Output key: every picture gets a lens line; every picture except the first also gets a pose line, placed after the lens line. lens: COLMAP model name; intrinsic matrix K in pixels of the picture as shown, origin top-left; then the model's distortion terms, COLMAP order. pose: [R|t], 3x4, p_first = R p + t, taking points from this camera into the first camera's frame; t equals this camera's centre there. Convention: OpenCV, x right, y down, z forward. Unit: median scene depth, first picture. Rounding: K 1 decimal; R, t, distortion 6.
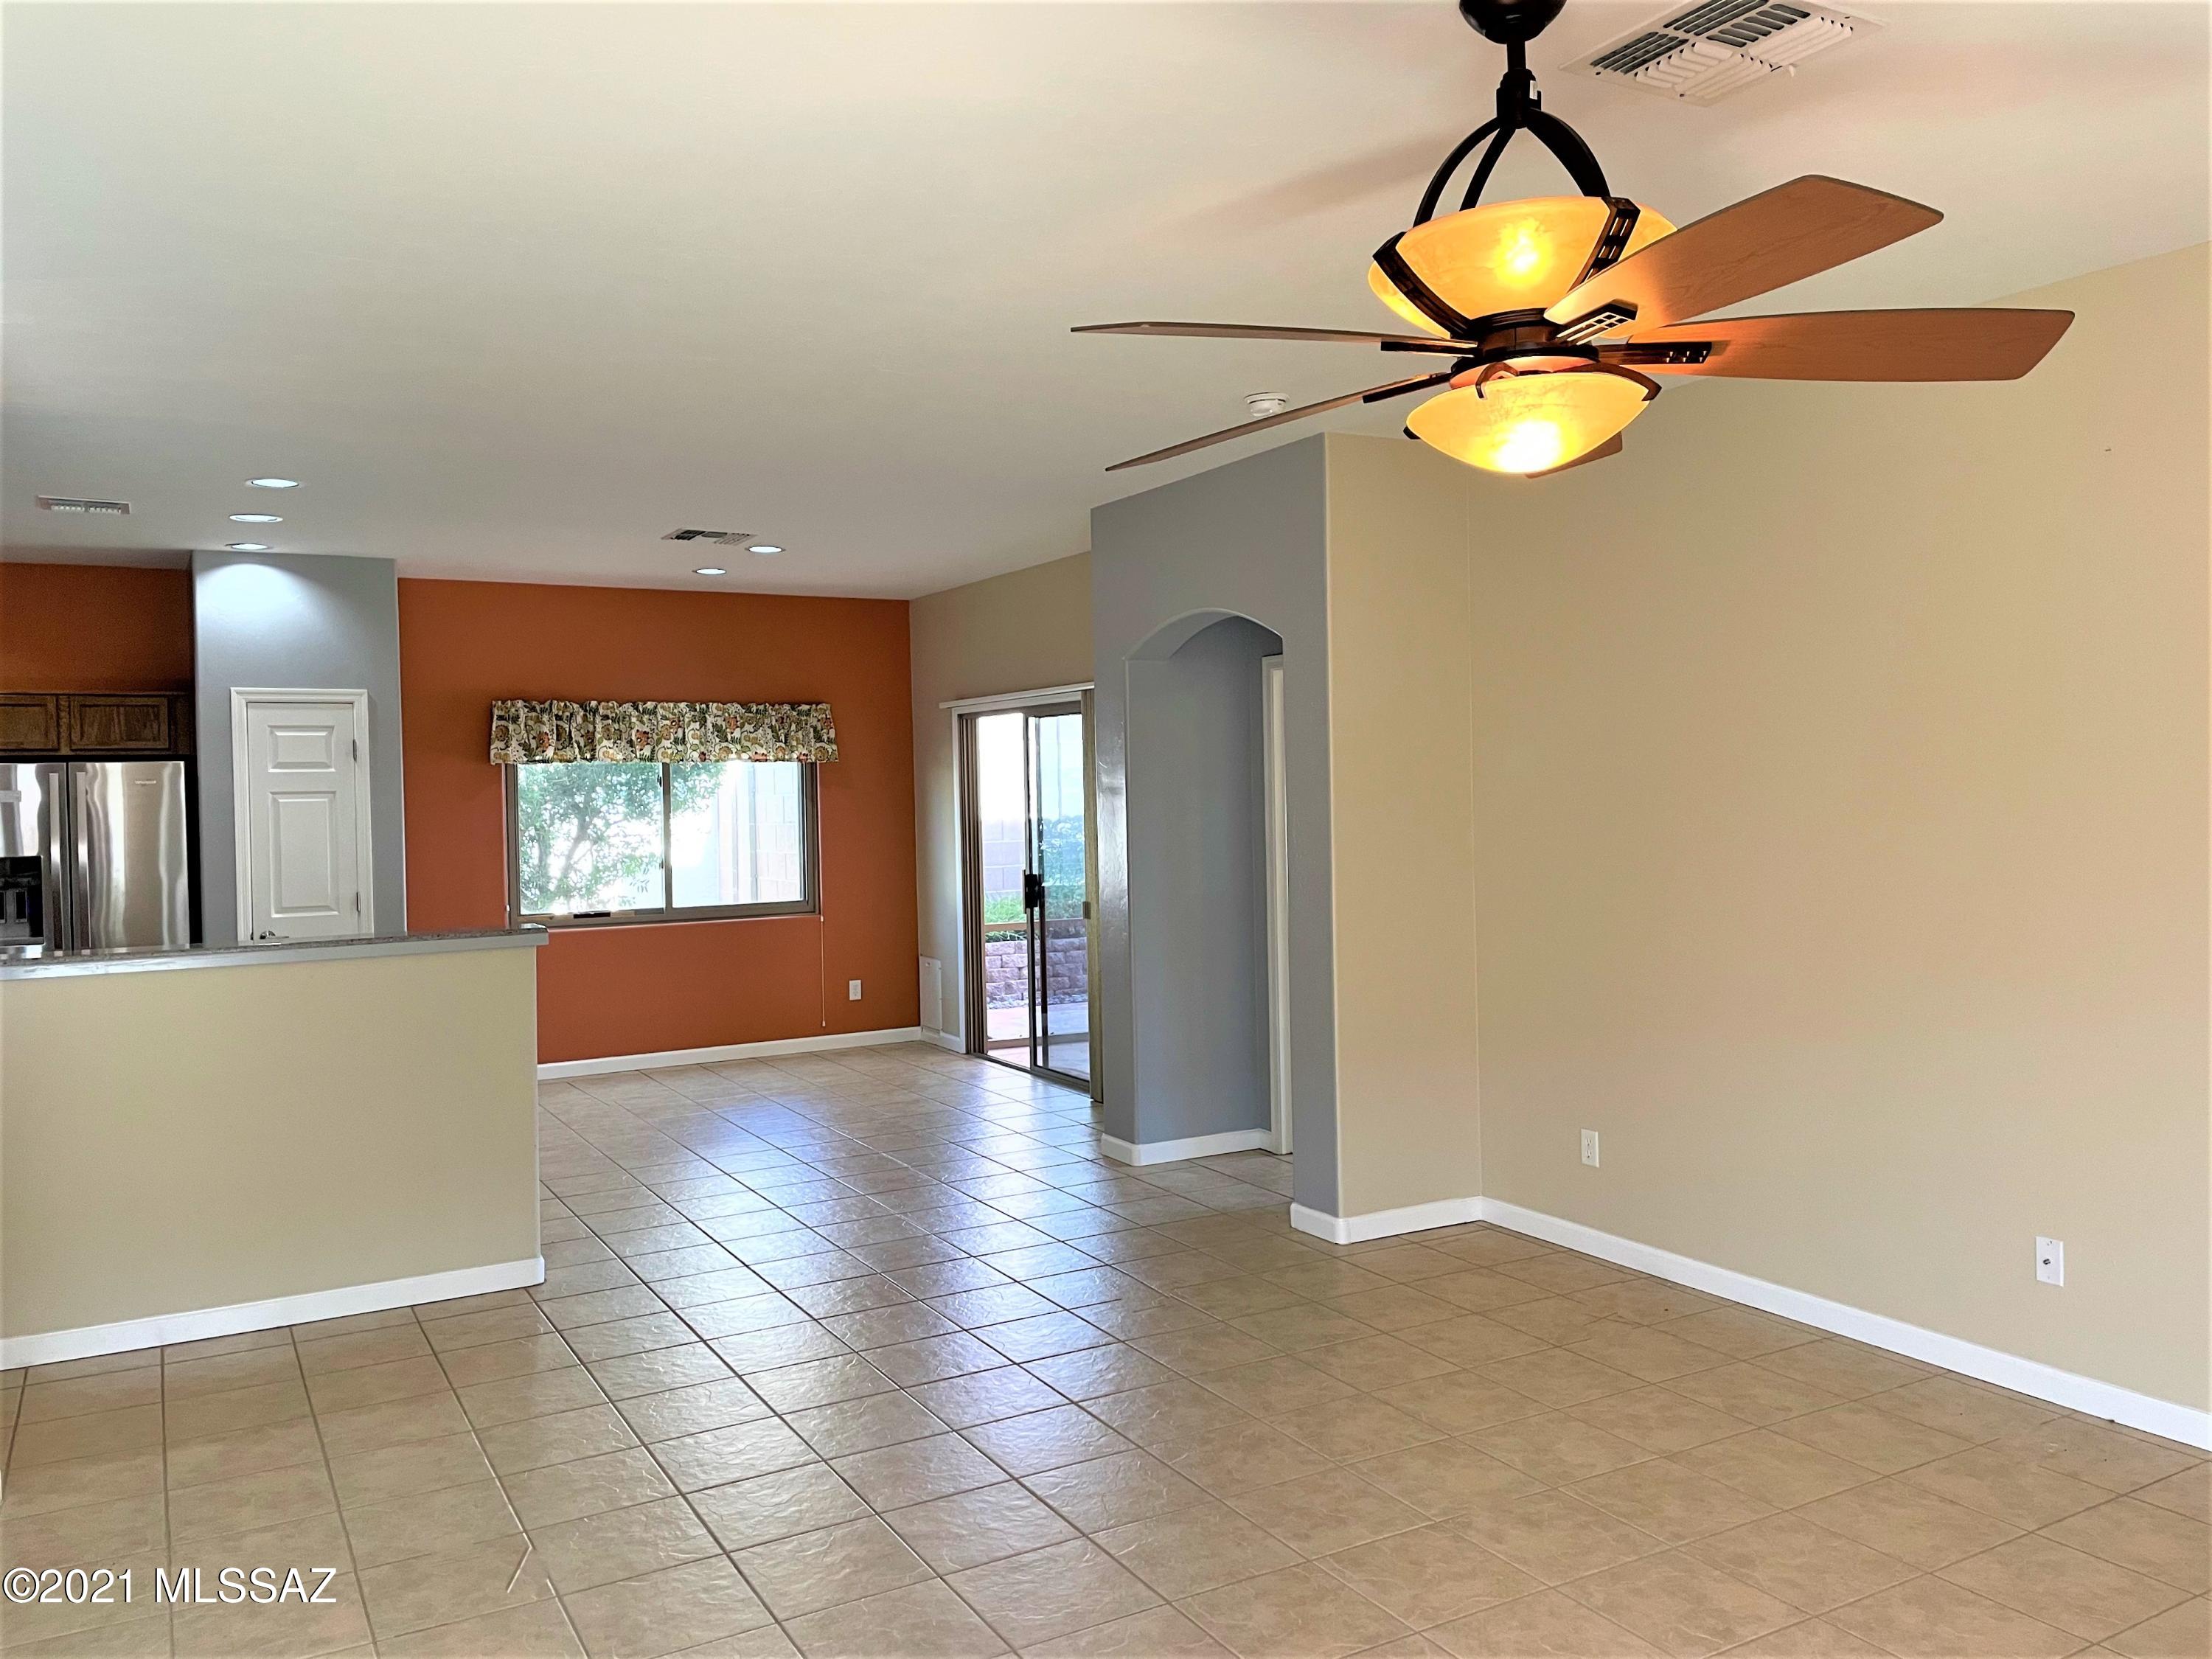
lens RADIAL K [[1671.9, 0, 1104.7], [0, 1671.9, 815.4], [0, 0, 1]] dist [0.091139, -0.117213]
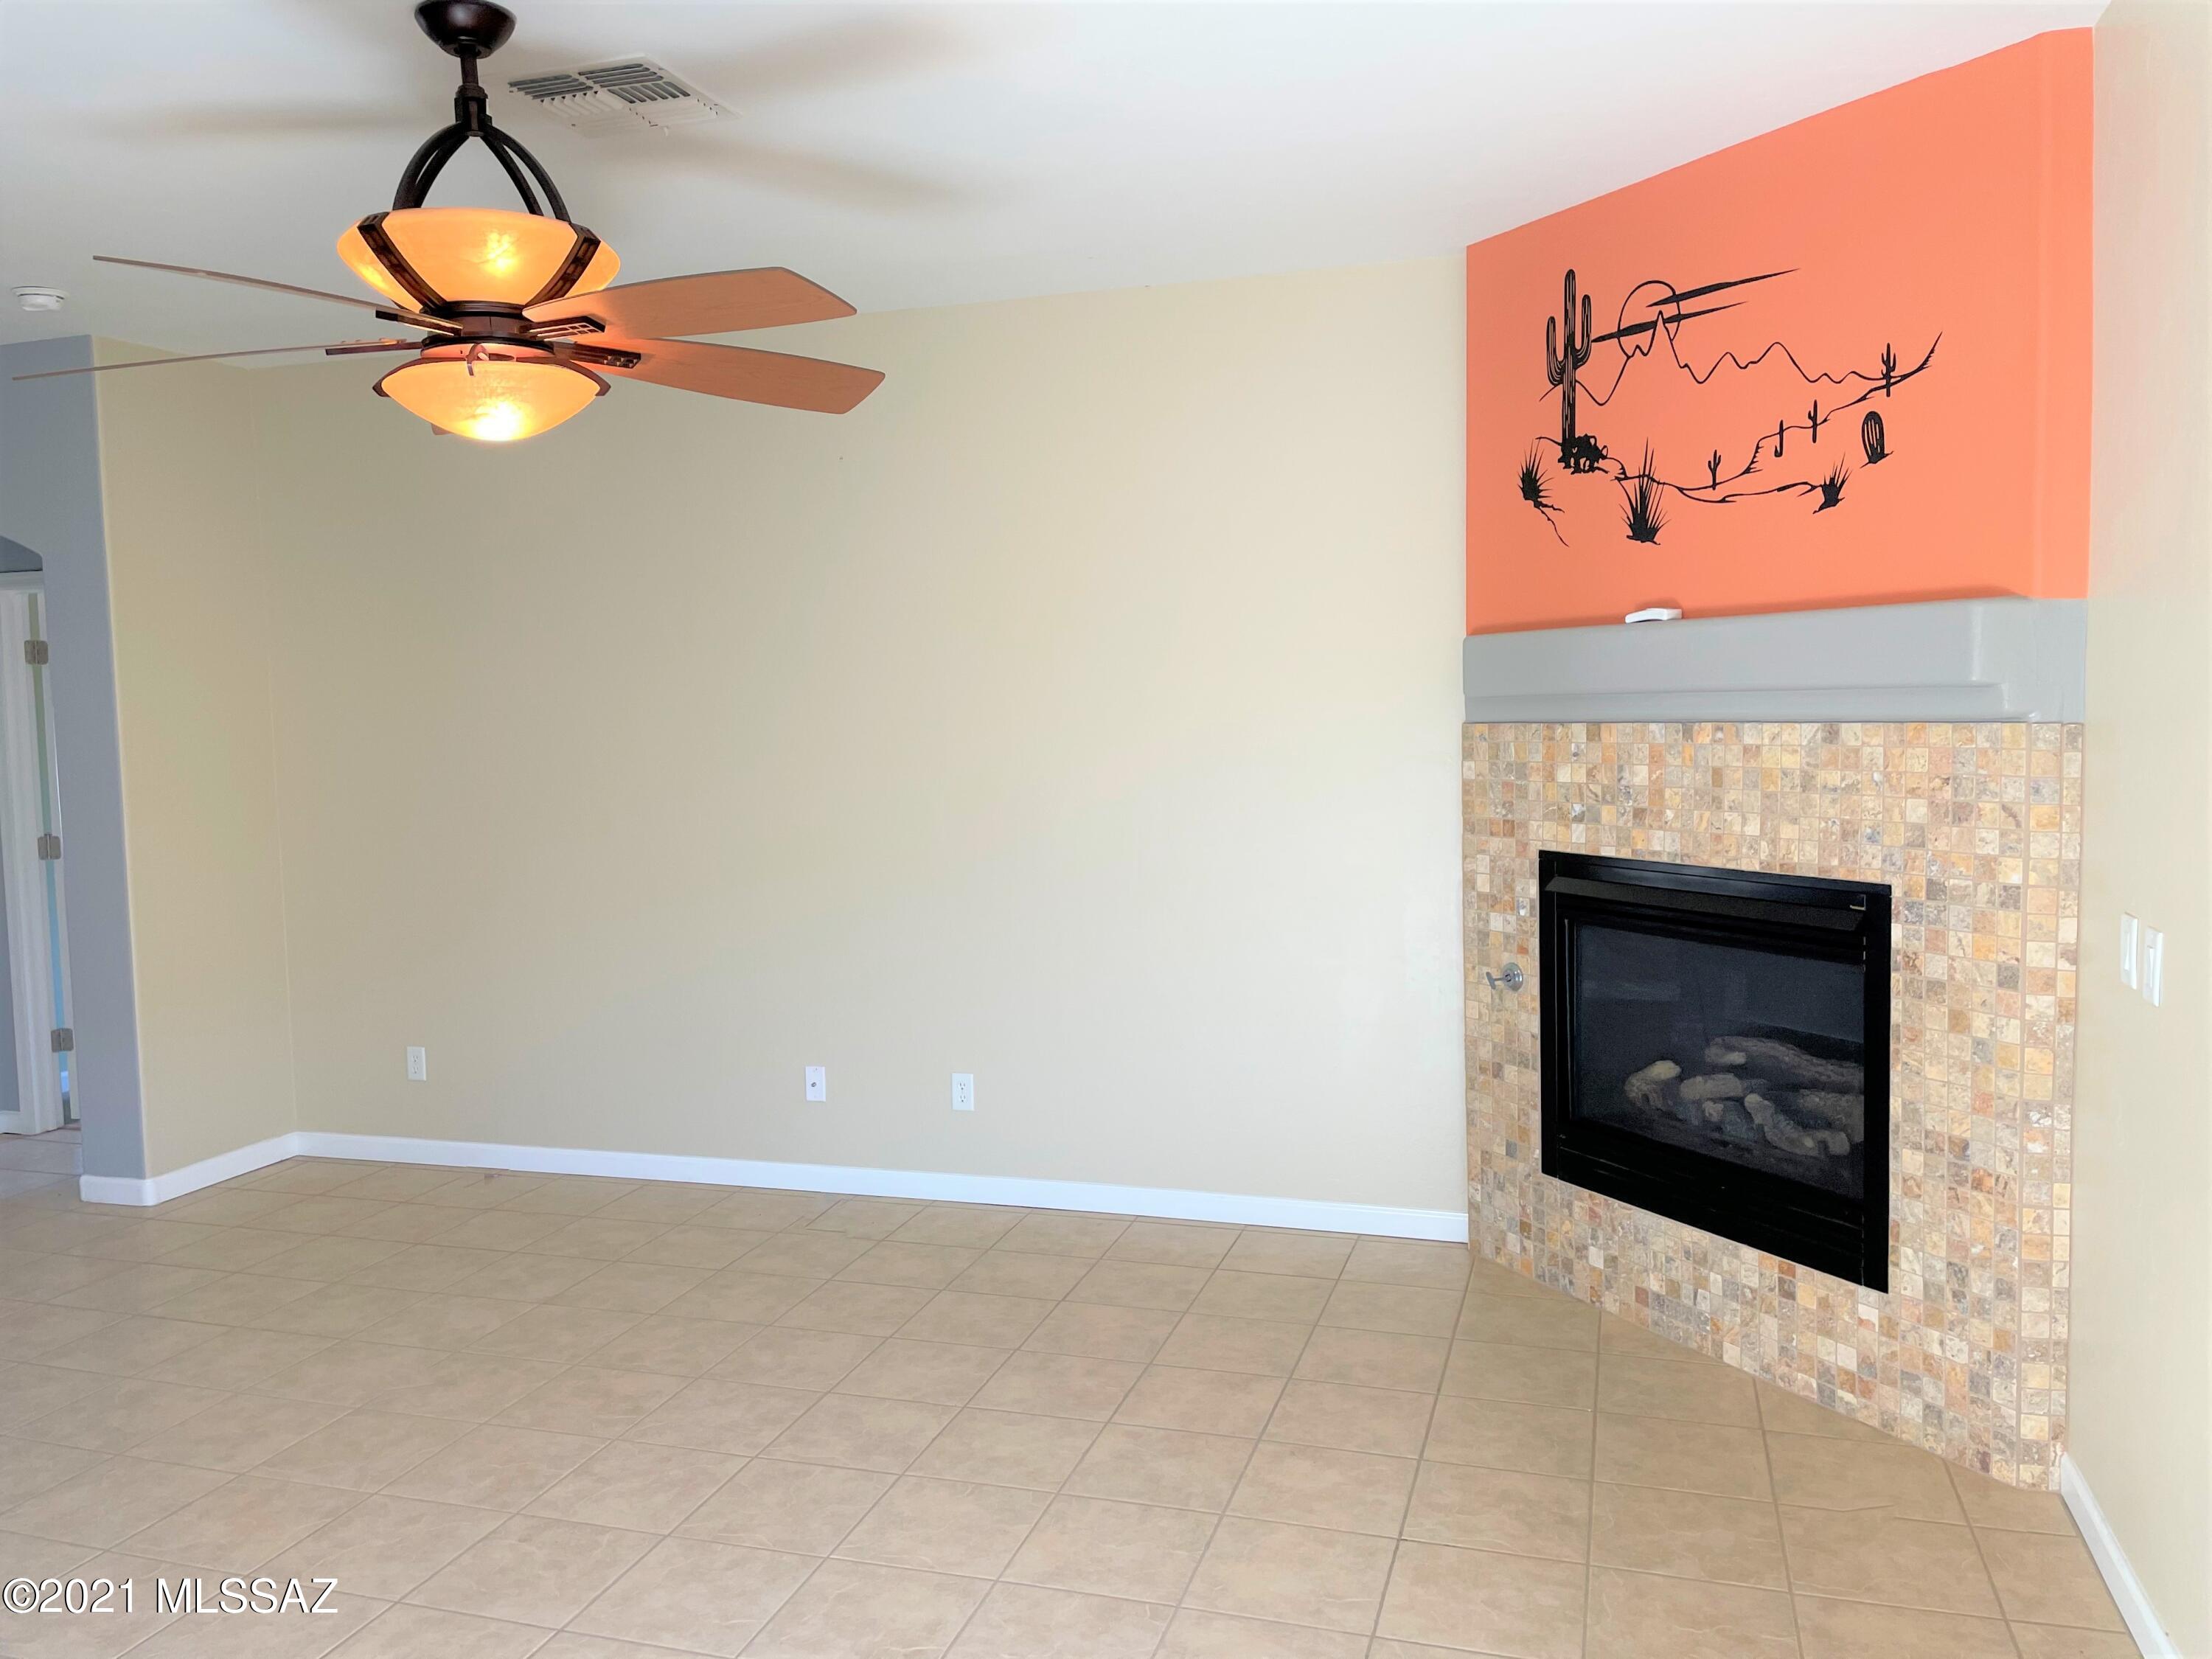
lens RADIAL K [[1671.9, 0, 1095.5], [0, 1671.9, 828.4], [0, 0, 1]] dist [0.091139, -0.117213]
pose [[0.733327, -0.050718, 0.677981, -0.236474], [0.020510, 0.998410, 0.052504, 0.007638], [-0.679566, -0.024597, 0.733202, -0.128128]]
